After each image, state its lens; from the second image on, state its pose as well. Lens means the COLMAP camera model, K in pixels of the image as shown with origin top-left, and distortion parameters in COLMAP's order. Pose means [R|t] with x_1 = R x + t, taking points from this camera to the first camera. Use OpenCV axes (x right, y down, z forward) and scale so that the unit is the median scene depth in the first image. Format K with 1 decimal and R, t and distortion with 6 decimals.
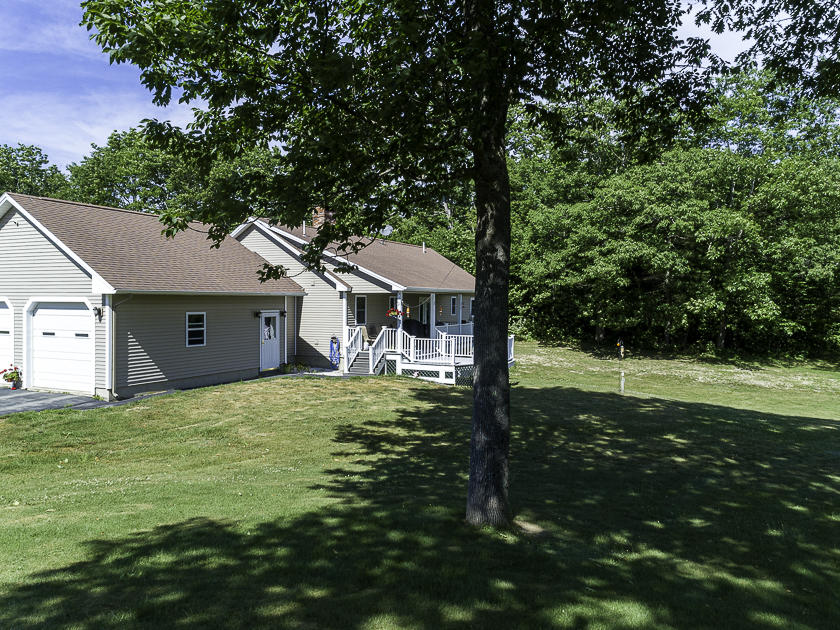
lens RADIAL K [[598.7, 0, 420.0], [0, 598.7, 315.0], [0, 0, 1]] dist [-0.004780, -0.002088]
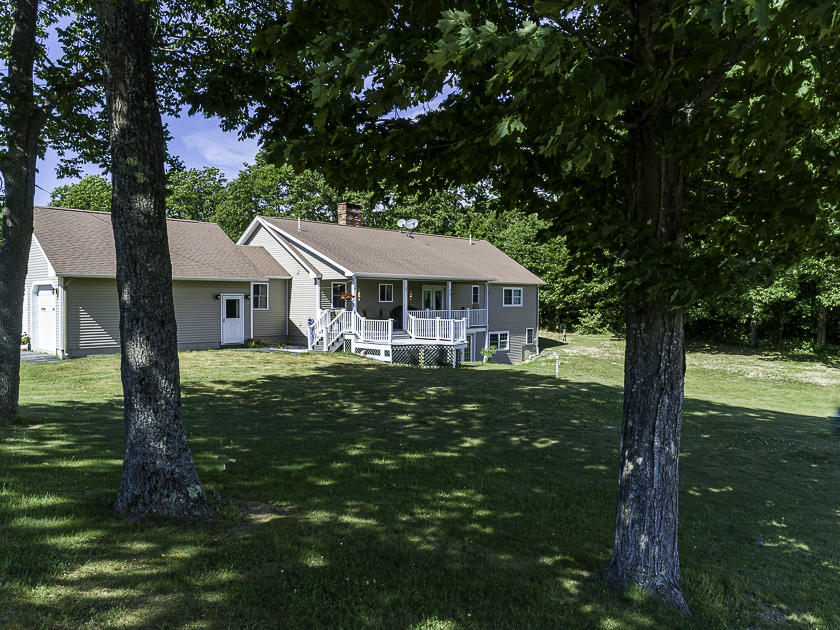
lens RADIAL K [[584.4, 0, 420.0], [0, 584.4, 315.0], [0, 0, 1]] dist [0.002633, 0.001133]
pose [[0.954490, 0.006738, -0.298167, 0.403246], [-0.006016, 0.999976, 0.003340, 0.025951], [0.298182, -0.001394, 0.954508, 0.008555]]
